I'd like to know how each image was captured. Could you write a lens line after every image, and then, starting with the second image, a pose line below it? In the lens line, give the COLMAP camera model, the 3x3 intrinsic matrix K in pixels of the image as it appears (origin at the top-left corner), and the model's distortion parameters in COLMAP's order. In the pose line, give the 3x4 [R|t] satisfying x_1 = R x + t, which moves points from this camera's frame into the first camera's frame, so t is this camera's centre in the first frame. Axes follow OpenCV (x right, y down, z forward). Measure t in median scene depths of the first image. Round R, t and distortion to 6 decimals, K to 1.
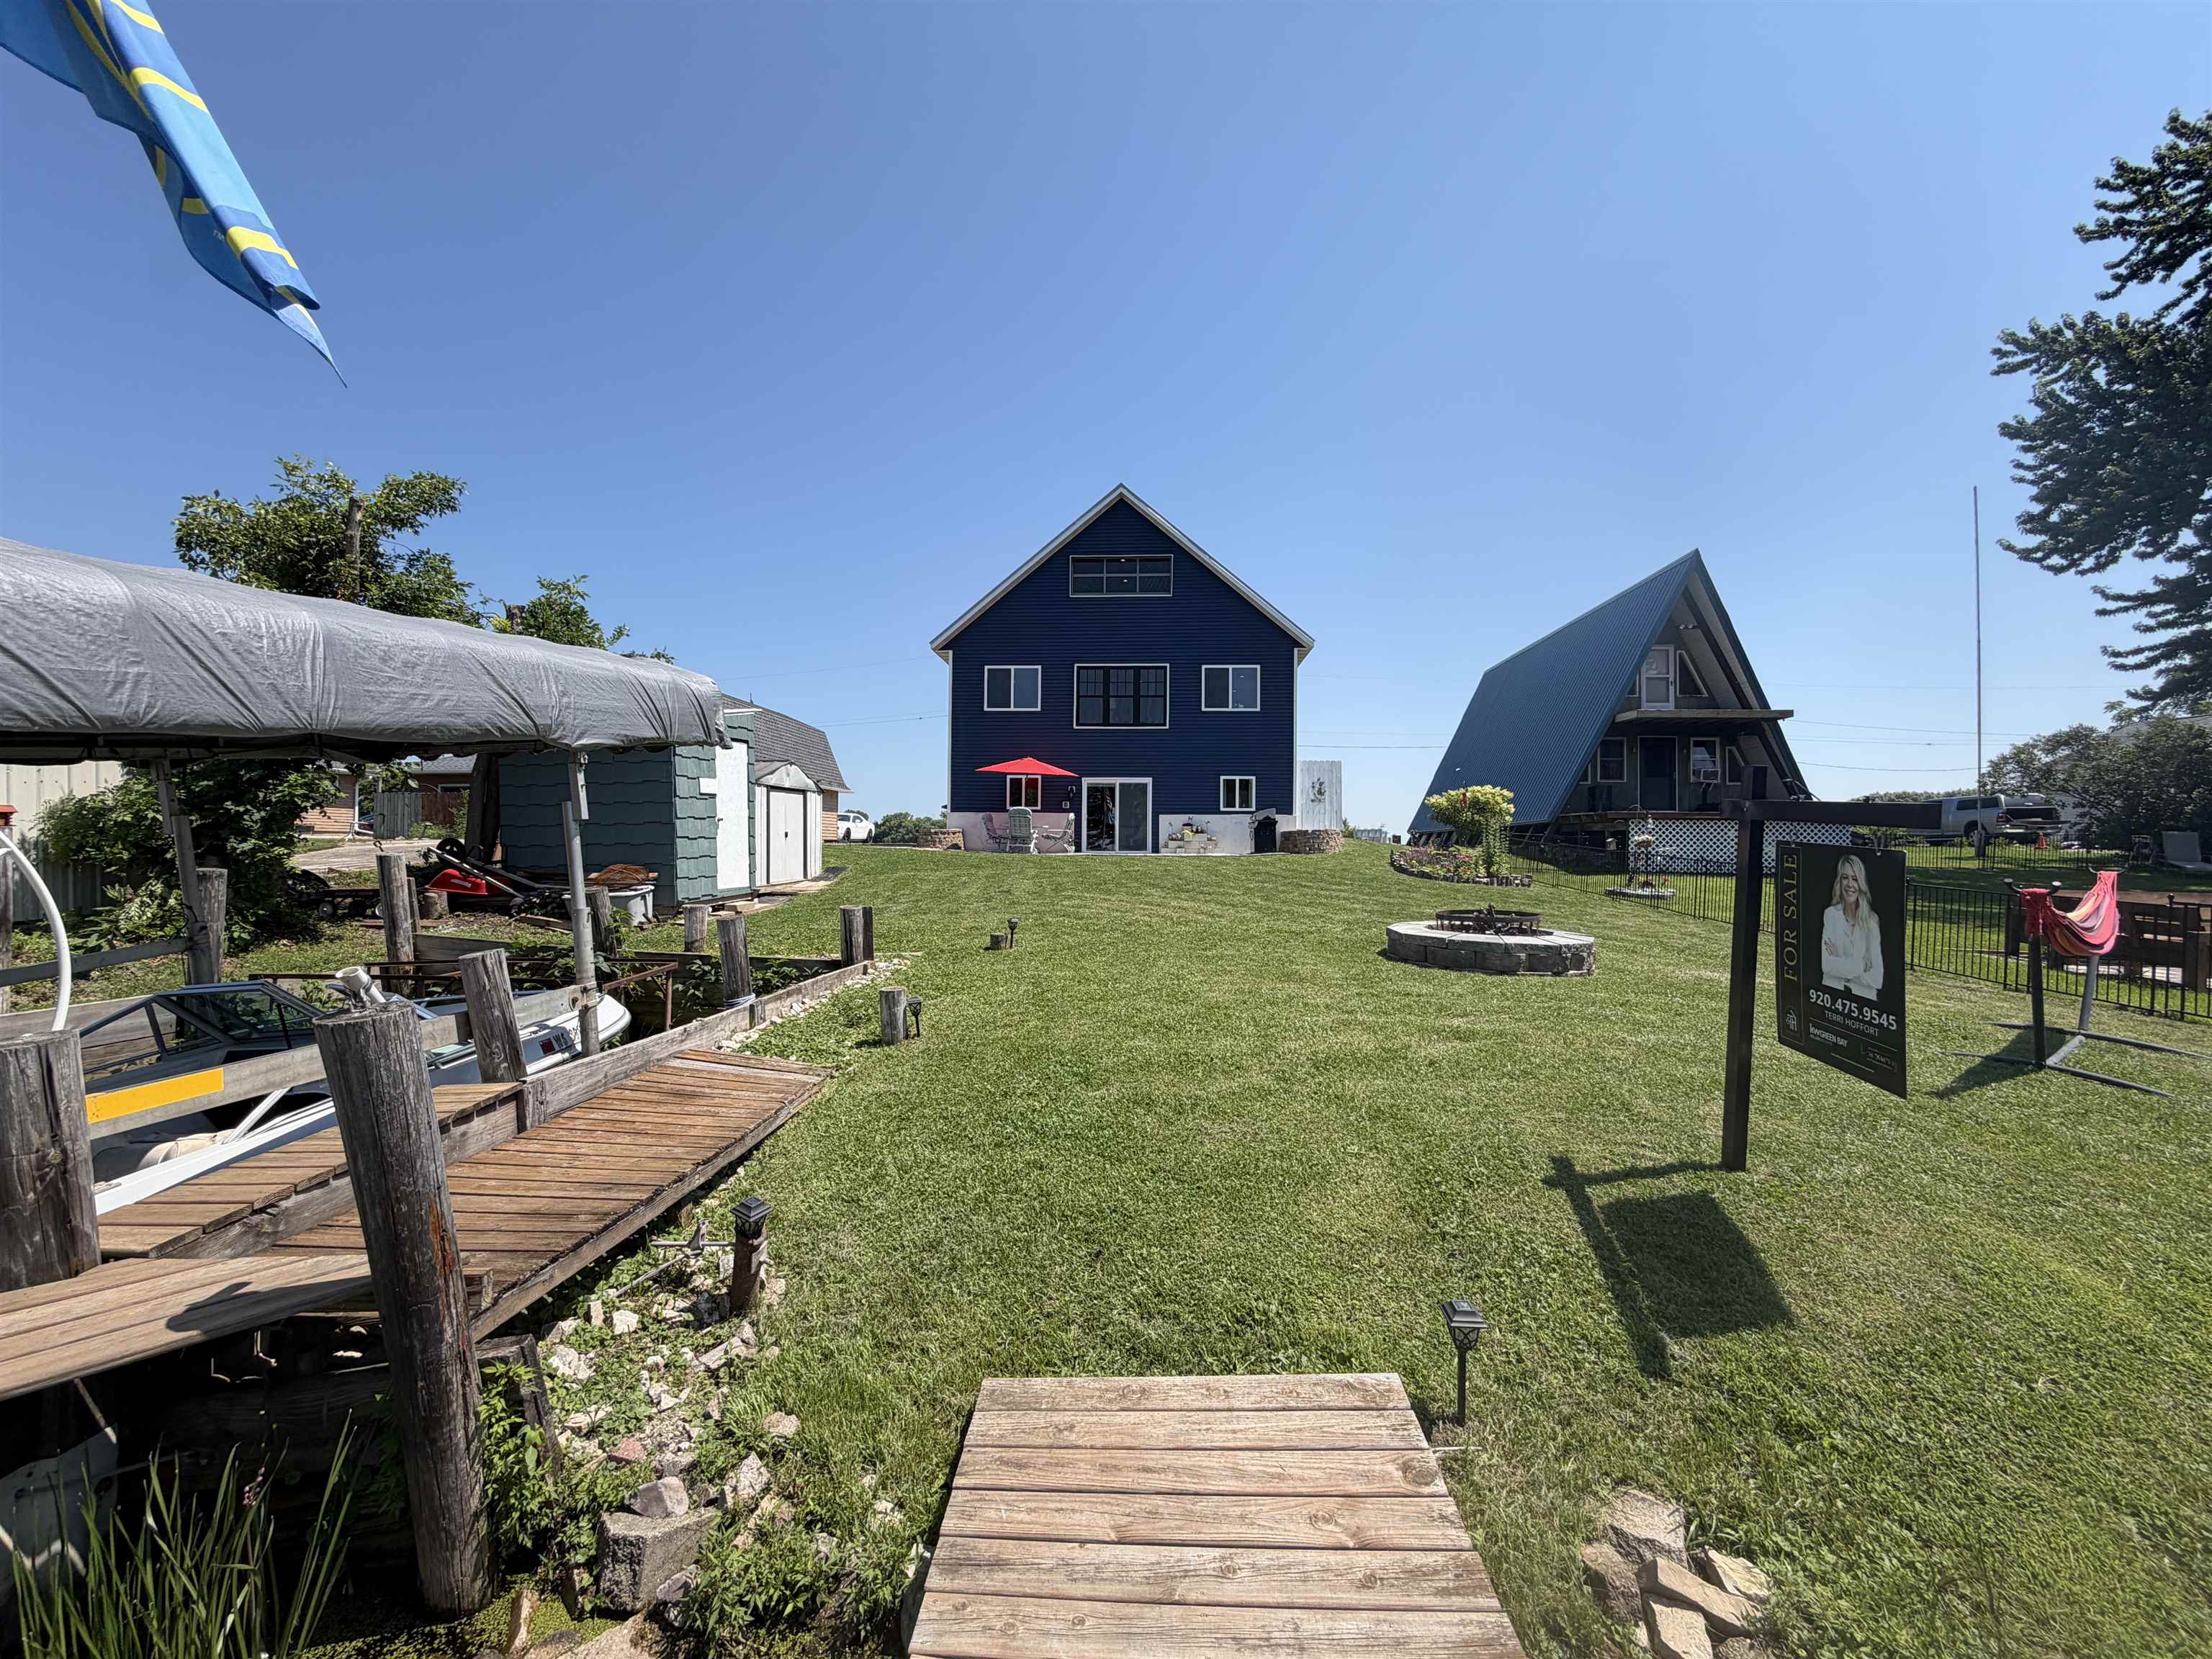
lens RADIAL K [[878.7, 0, 1111.5], [0, 878.7, 829.4], [0, 0, 1]] dist [0.000515, -0.000135]
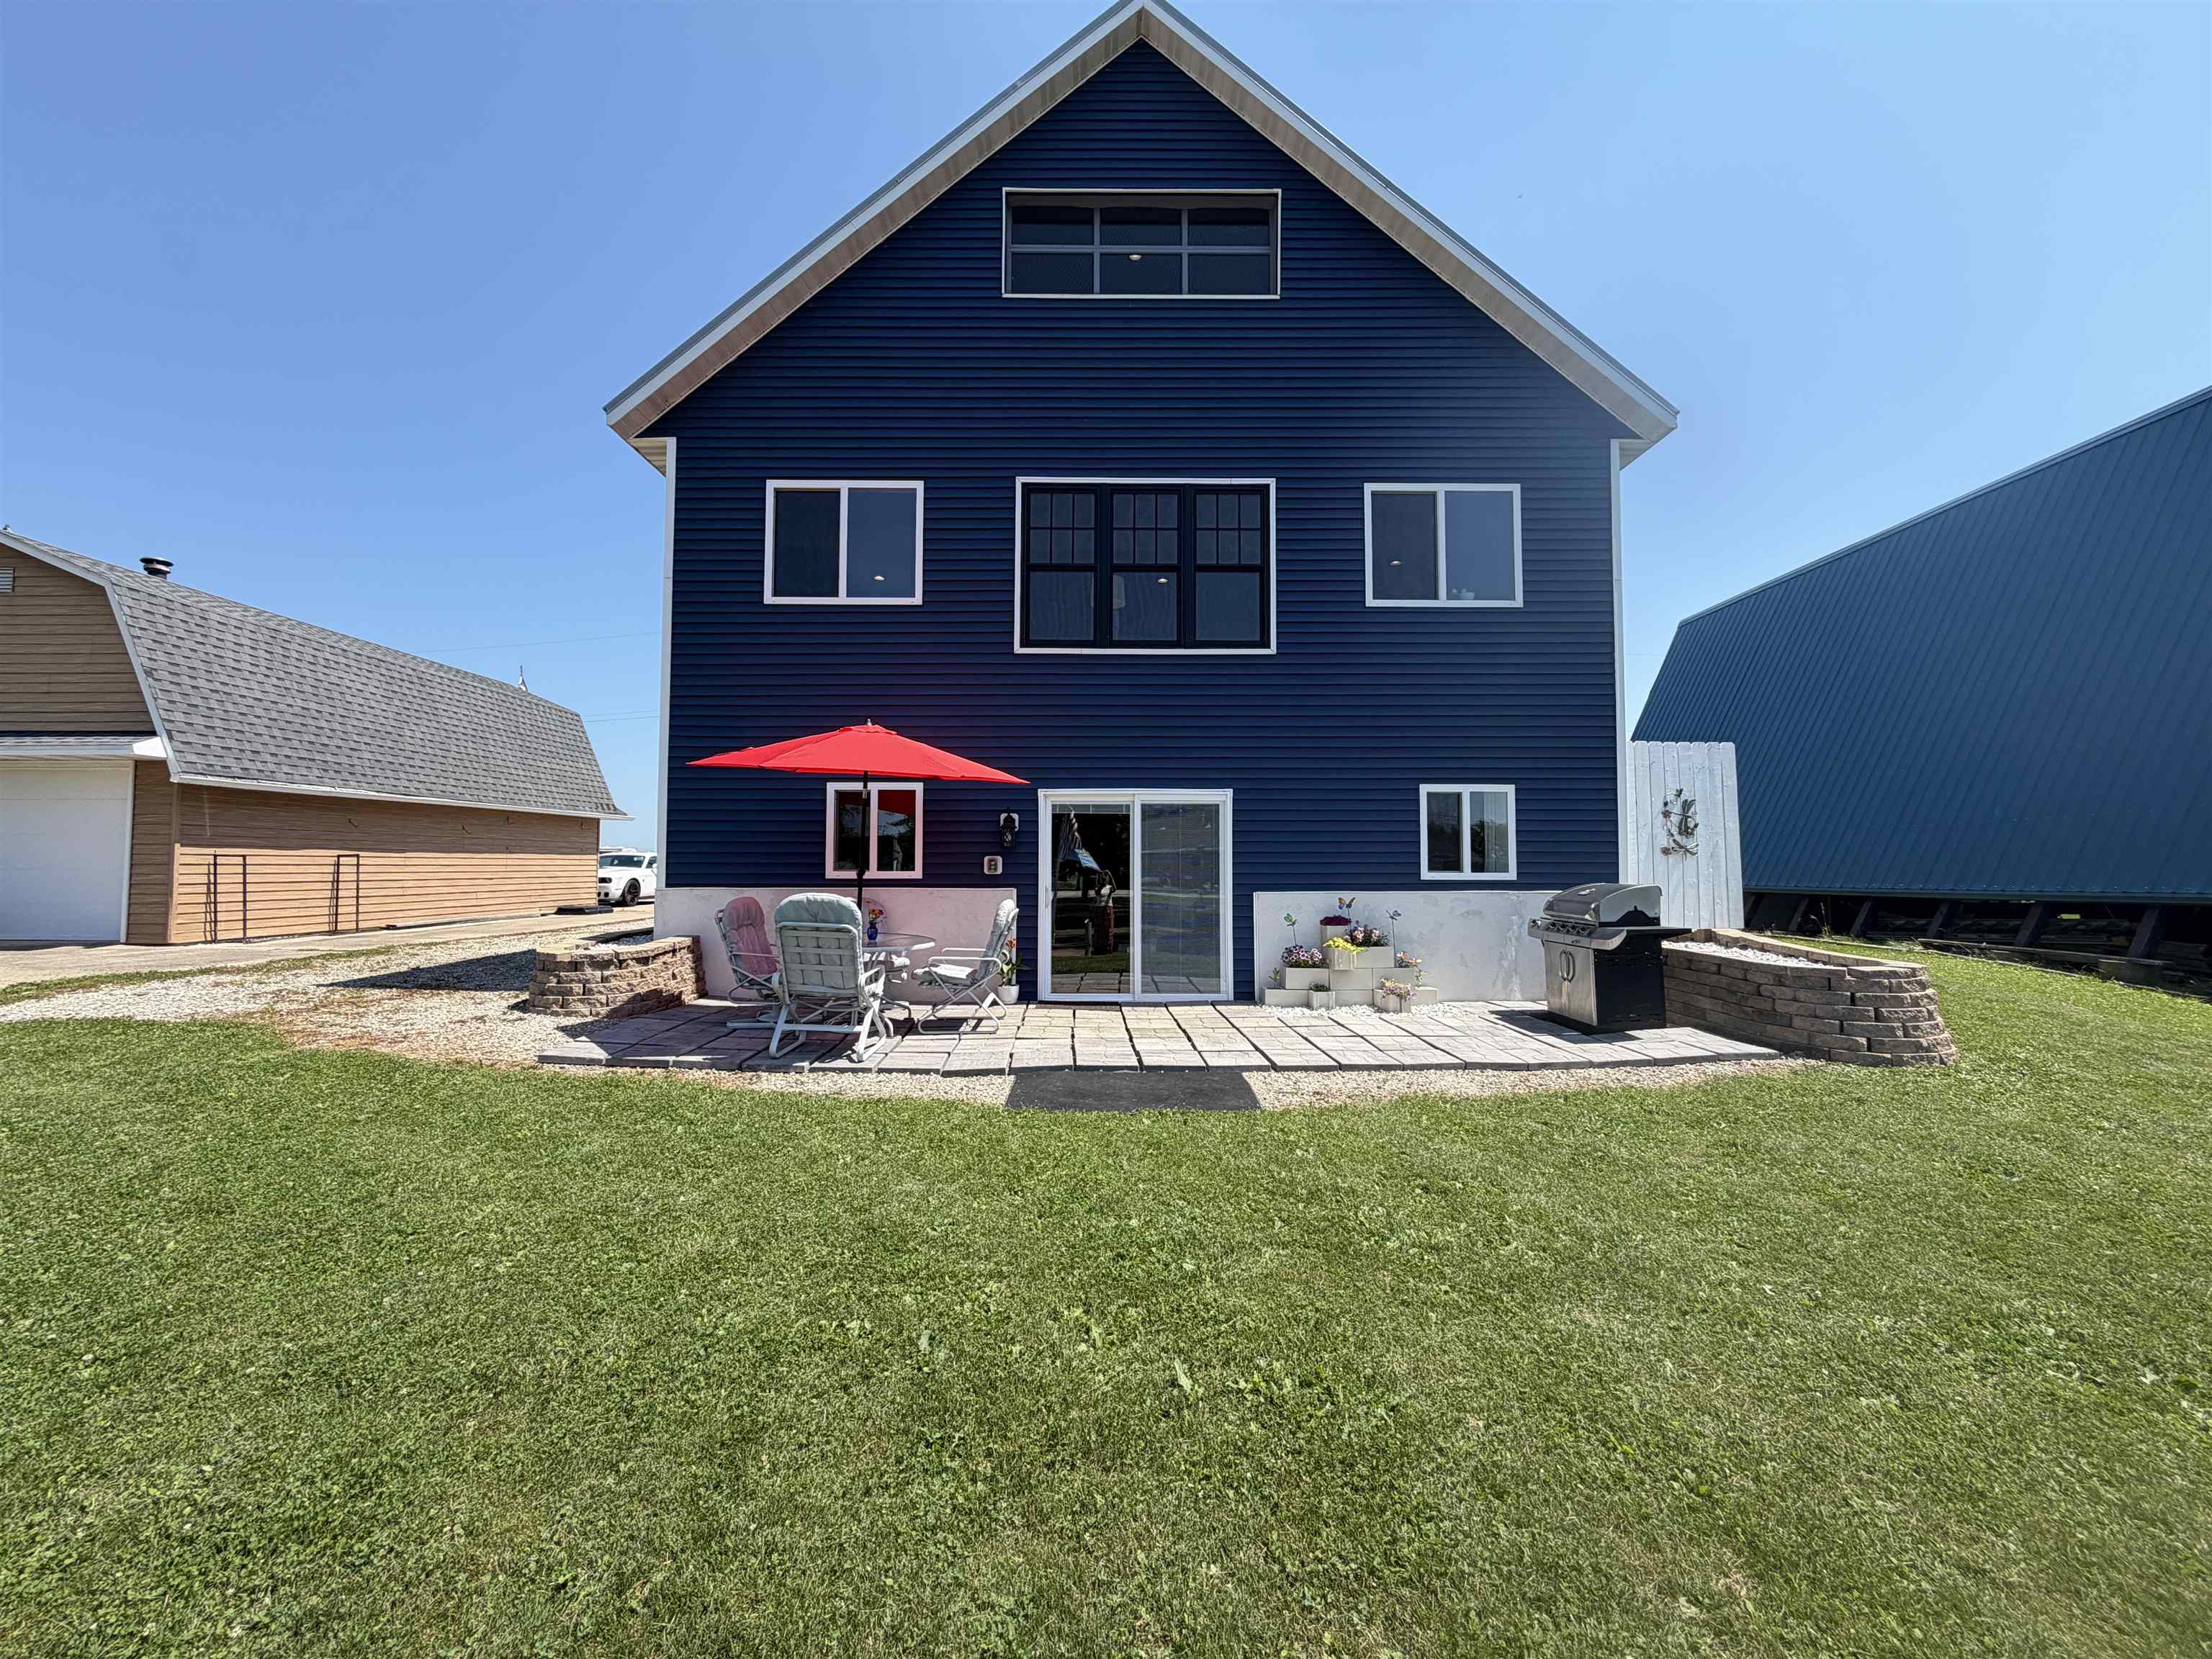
lens RADIAL K [[878.7, 0, 1107.1], [0, 878.7, 829.4], [0, 0, 1]] dist [0.000515, -0.000135]
pose [[0.998191, -0.003384, 0.060031, -0.026697], [0.004657, 0.999767, -0.021093, -0.034850], [-0.059946, 0.021334, 0.997974, 0.643469]]
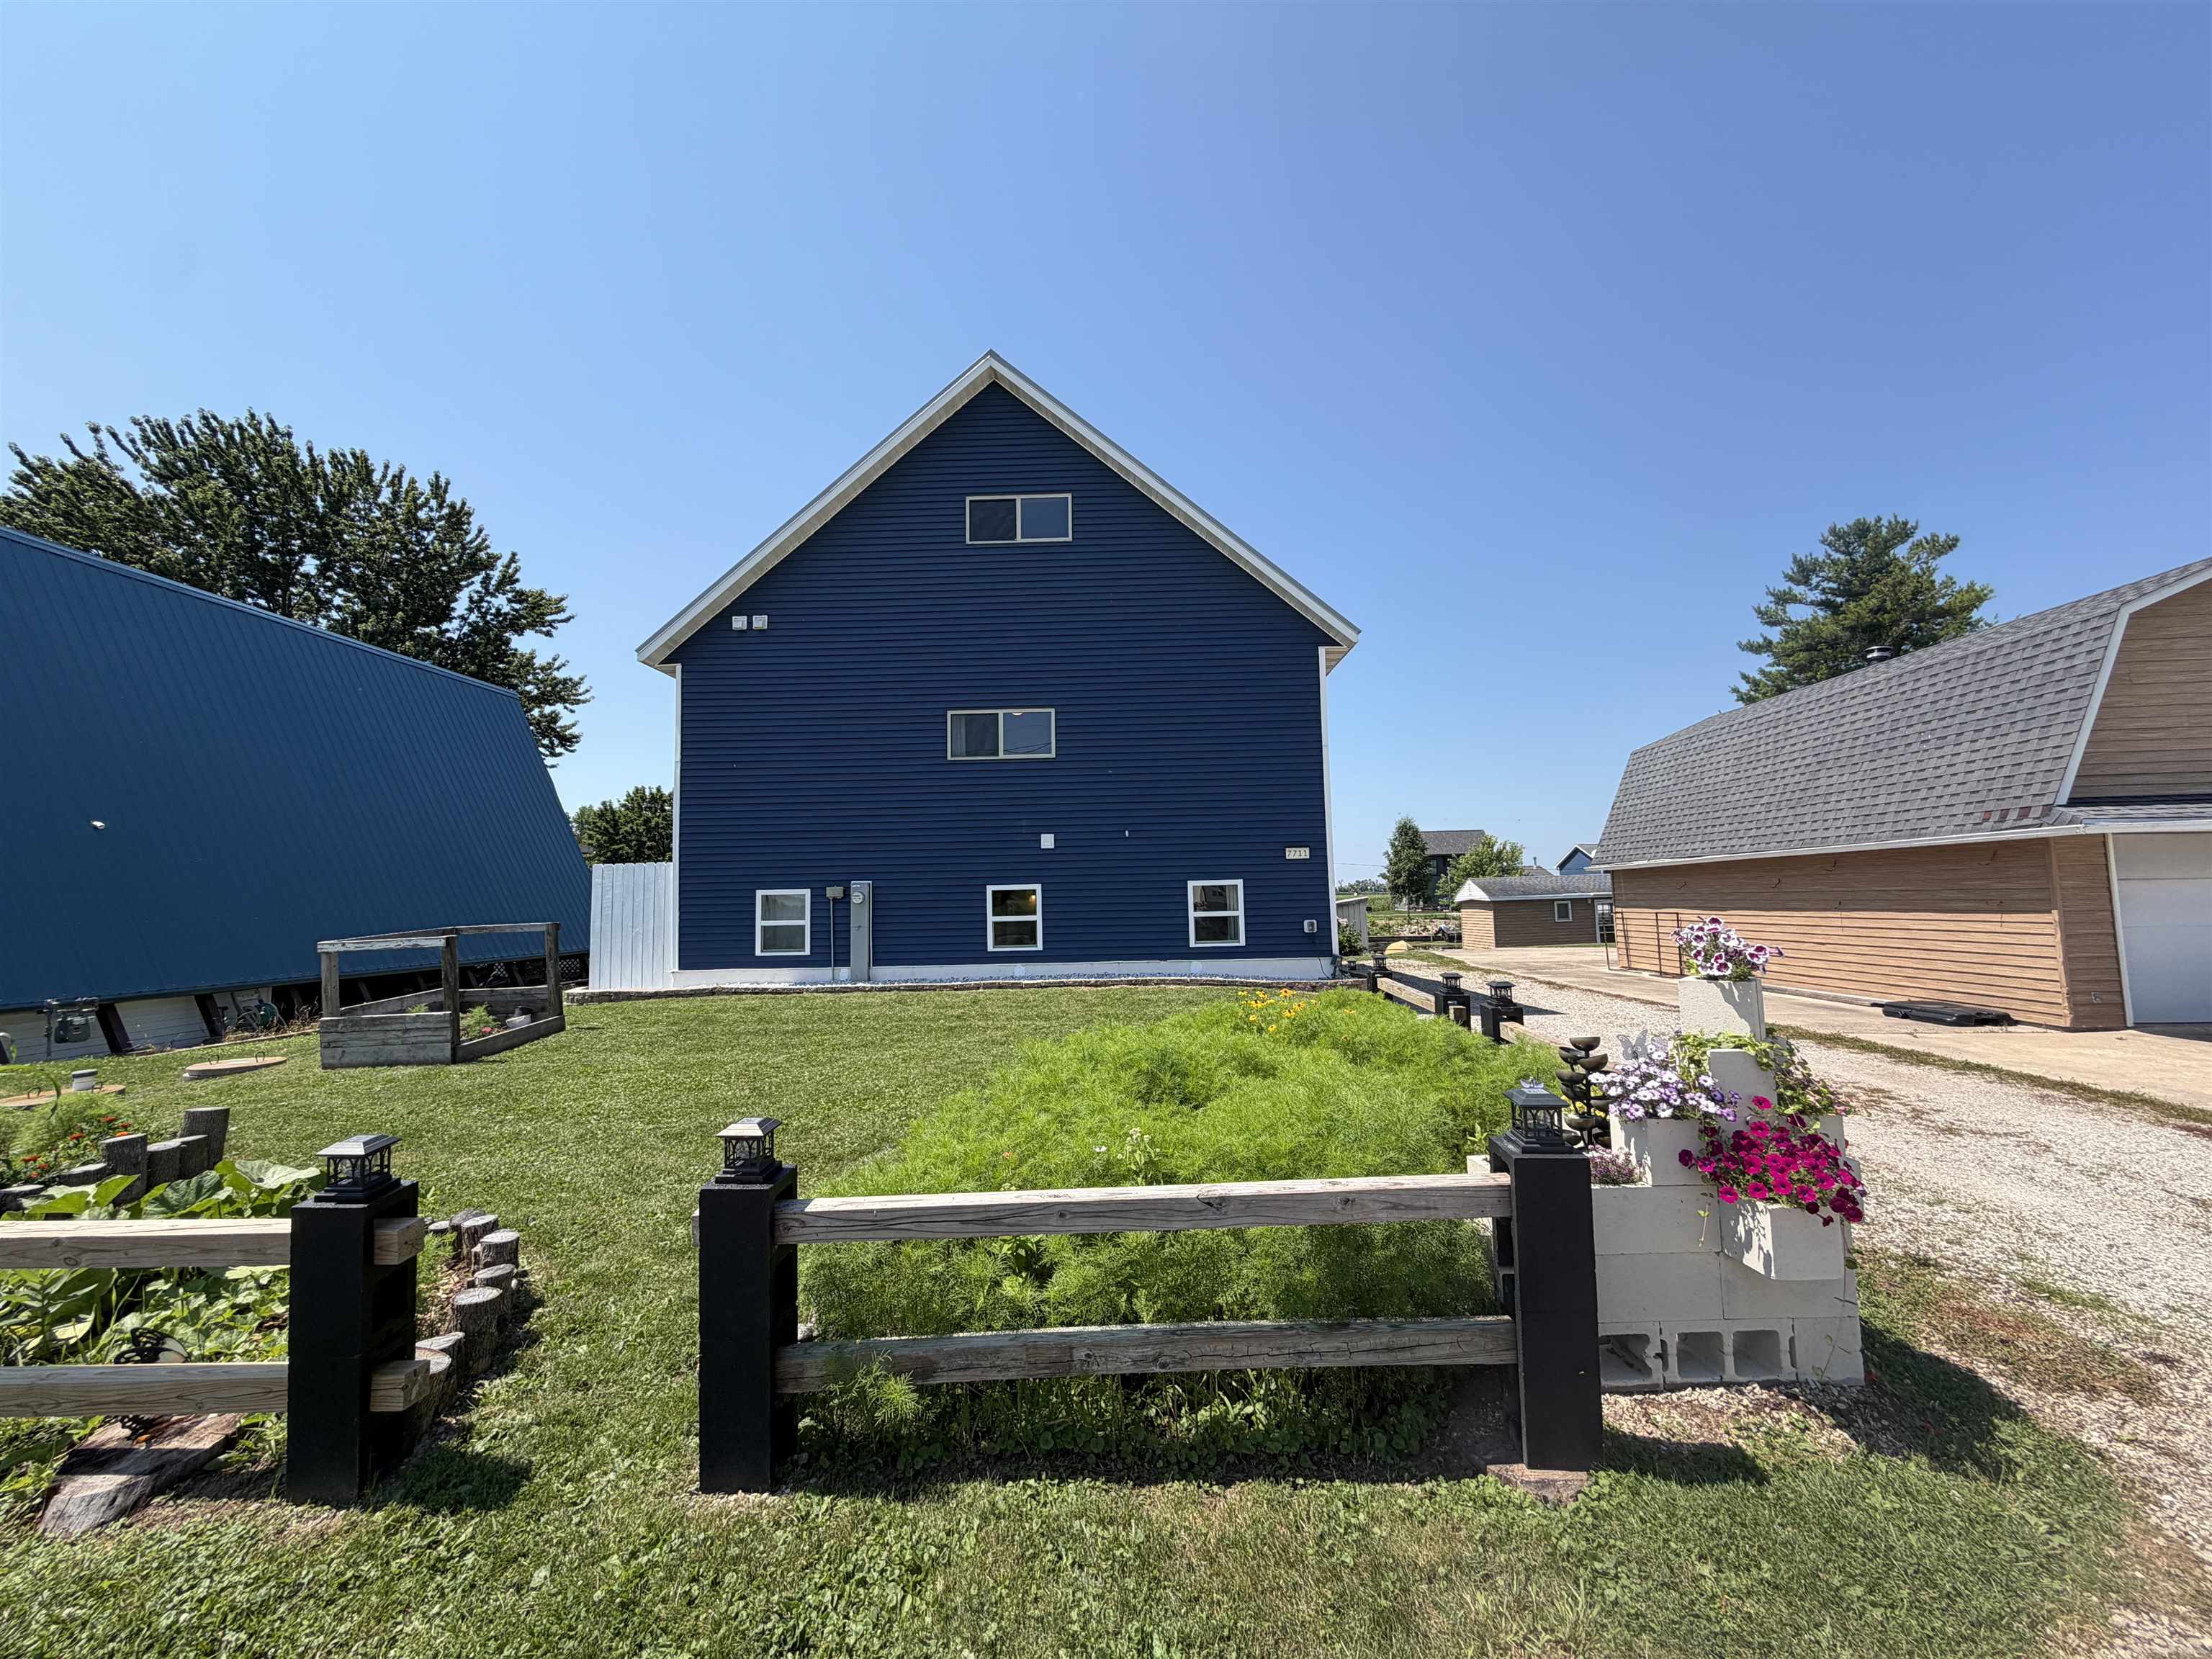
lens RADIAL K [[878.7, 0, 1108.3], [0, 878.7, 838.3], [0, 0, 1]] dist [0.000515, -0.000135]
pose [[-0.999125, 0.007837, -0.041091, -0.011599], [0.011614, 0.995645, -0.092501, -0.032429], [0.040187, -0.092897, -0.994864, 1.902397]]
